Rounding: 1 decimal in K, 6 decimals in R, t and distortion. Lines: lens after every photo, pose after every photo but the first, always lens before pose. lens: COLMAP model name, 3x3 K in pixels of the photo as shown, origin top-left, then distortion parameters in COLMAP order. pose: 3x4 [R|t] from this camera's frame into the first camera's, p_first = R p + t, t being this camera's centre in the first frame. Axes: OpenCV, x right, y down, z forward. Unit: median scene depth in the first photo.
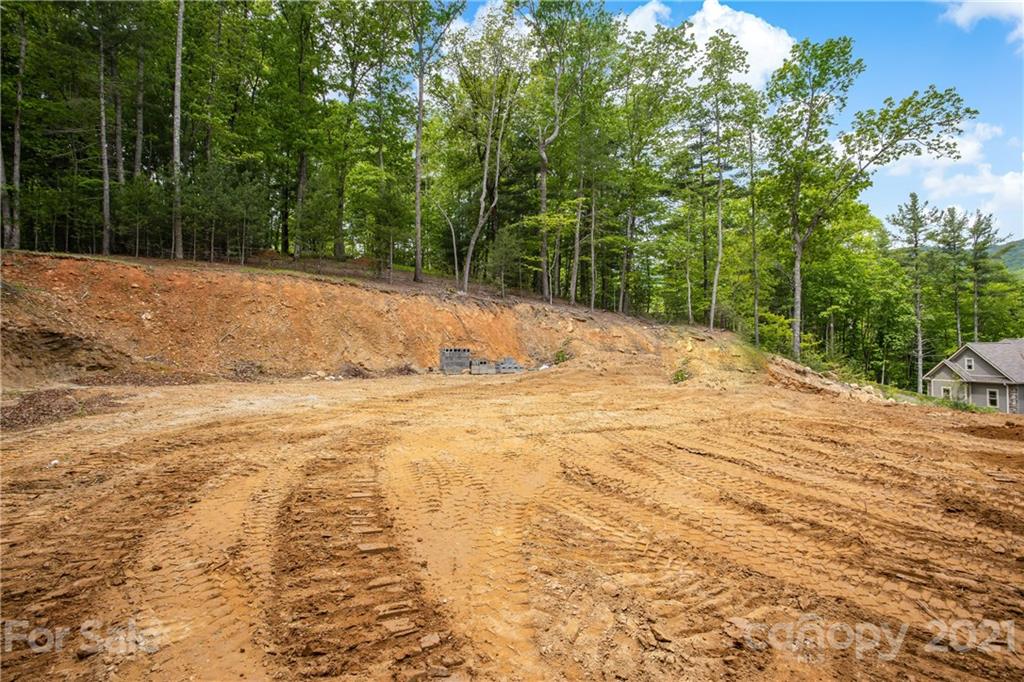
lens RADIAL K [[502.4, 0, 511.5], [0, 502.4, 343.6], [0, 0, 1]] dist [0.005287, 0.003844]
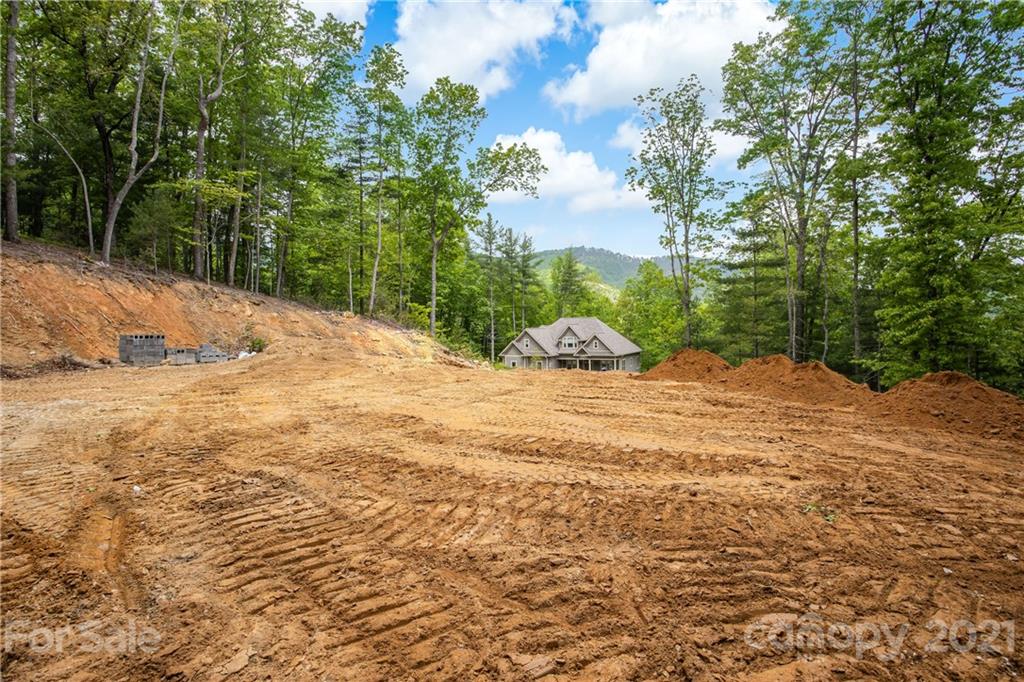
lens RADIAL K [[502.4, 0, 512.3], [0, 502.4, 336.9], [0, 0, 1]] dist [0.005287, 0.003844]
pose [[0.743487, -0.011868, 0.668645, -0.104231], [0.001595, 0.999871, 0.015973, 0.000451], [-0.668749, -0.010809, 0.743410, -0.005696]]
